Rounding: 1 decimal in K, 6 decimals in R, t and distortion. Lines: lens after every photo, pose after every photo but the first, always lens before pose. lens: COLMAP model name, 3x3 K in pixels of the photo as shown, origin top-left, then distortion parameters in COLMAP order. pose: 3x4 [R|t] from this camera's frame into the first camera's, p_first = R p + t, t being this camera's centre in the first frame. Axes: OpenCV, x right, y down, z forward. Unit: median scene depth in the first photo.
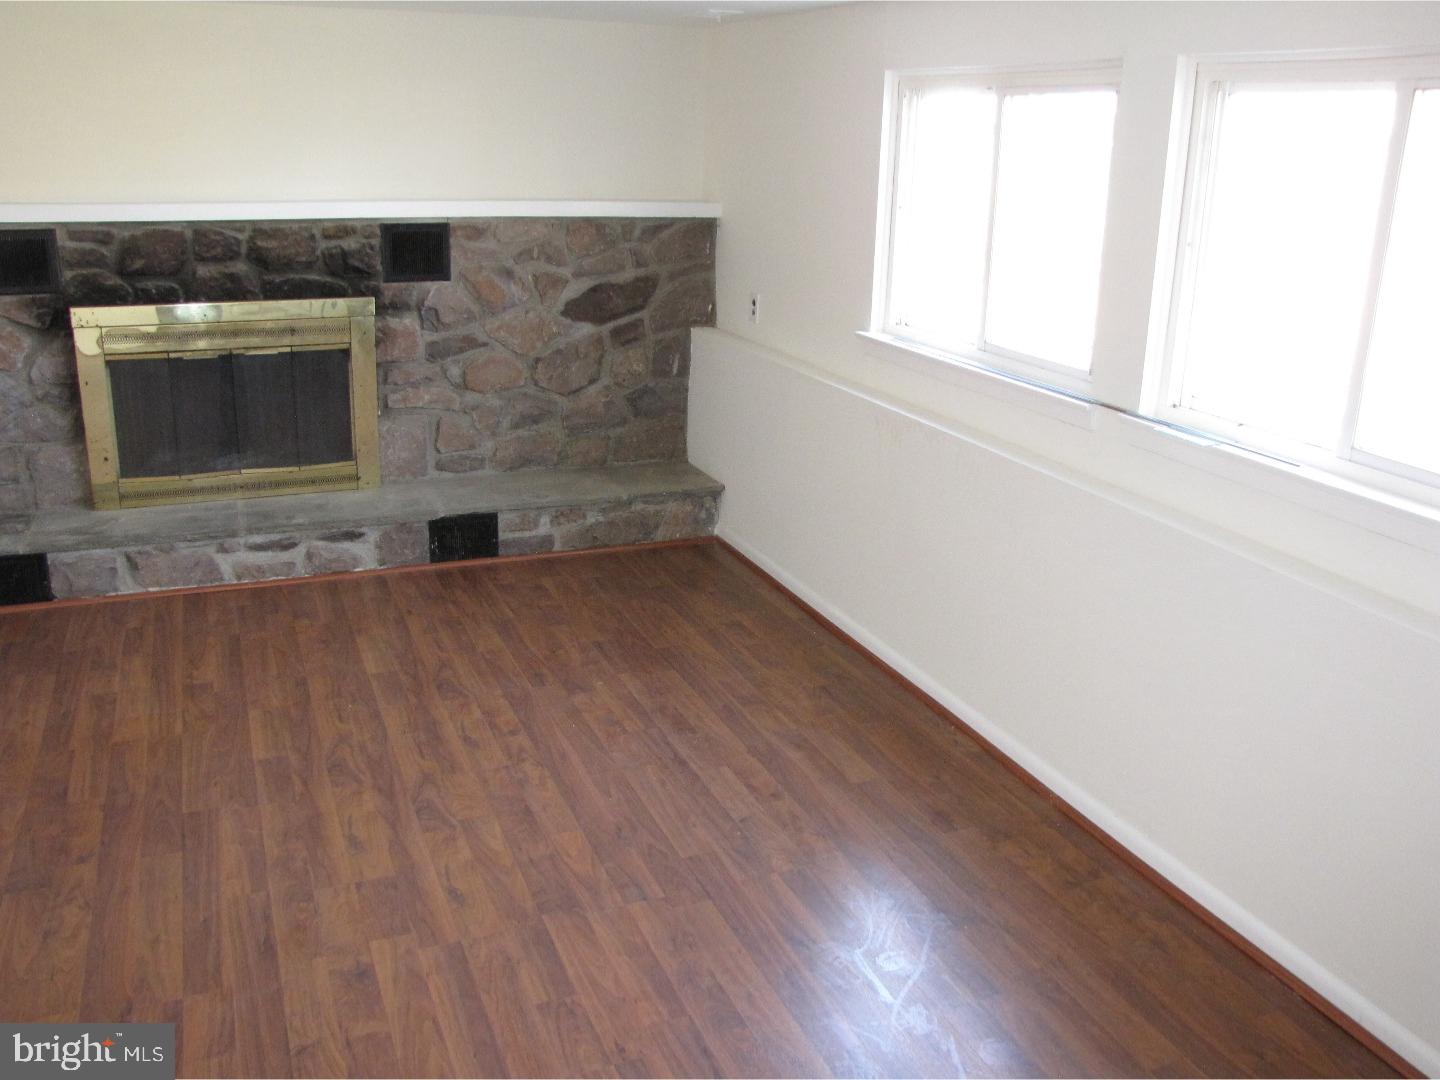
lens RADIAL K [[1236.9, 0, 745.1], [0, 1236.9, 507.0], [0, 0, 1]] dist [-0.186345, 0.170354]
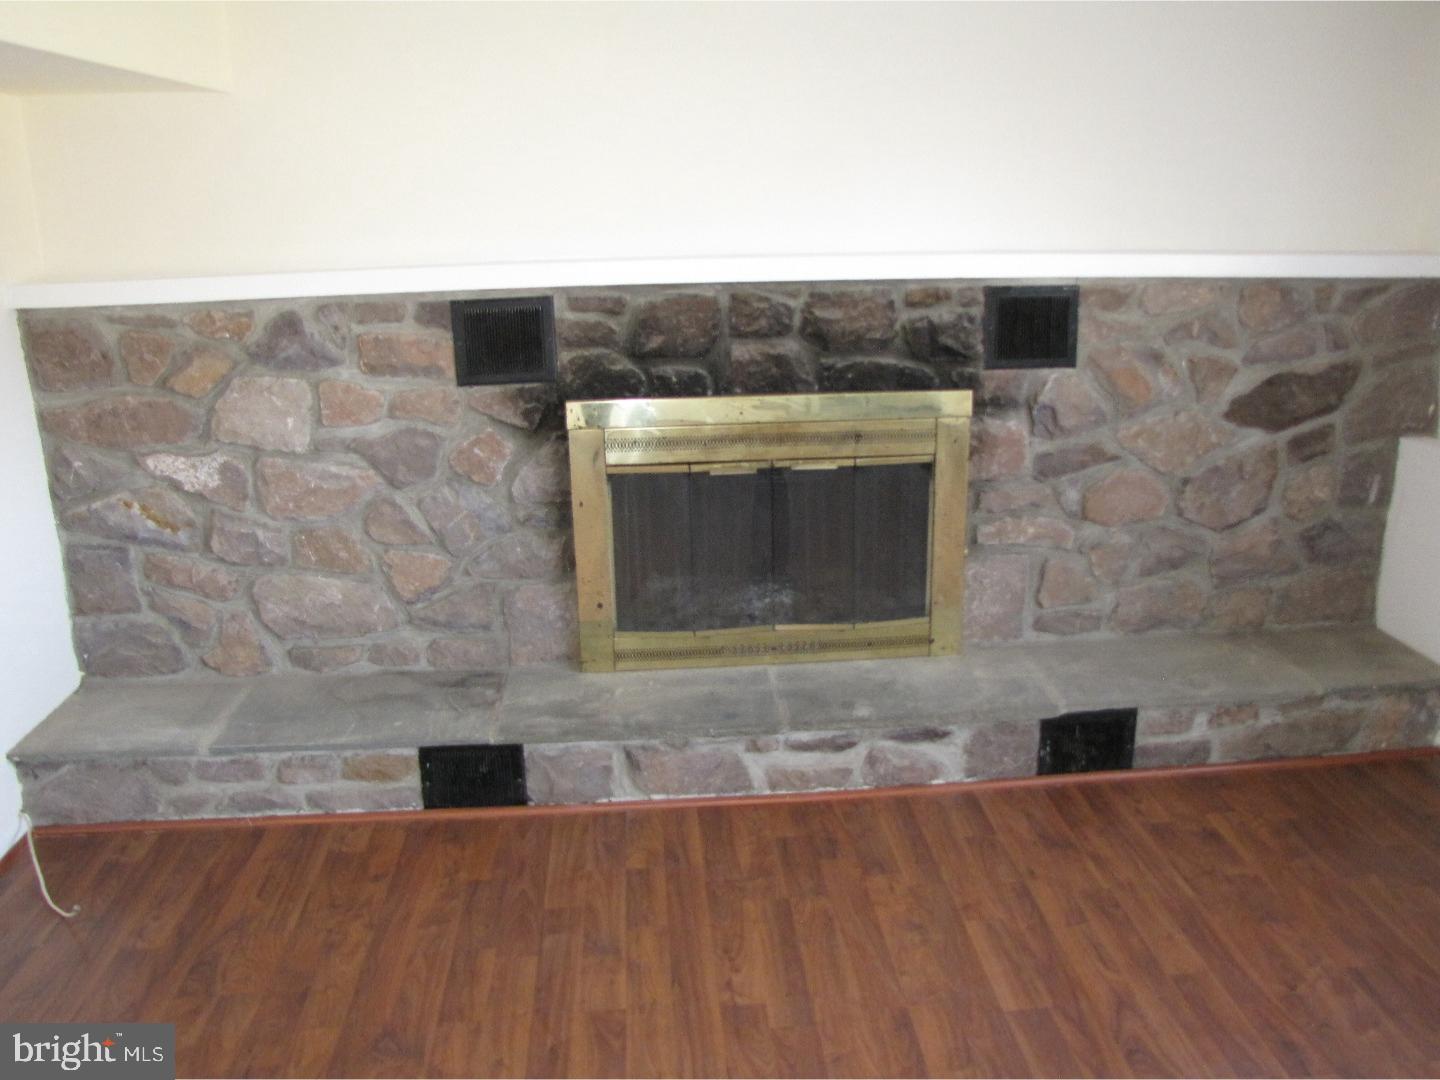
lens RADIAL K [[1236.9, 0, 745.1], [0, 1236.9, 507.0], [0, 0, 1]] dist [-0.186345, 0.170354]
pose [[0.946476, 0.037297, -0.320612, -0.205241], [-0.047756, 0.998551, -0.024818, -0.084071], [0.319221, 0.038800, 0.946886, 0.296296]]
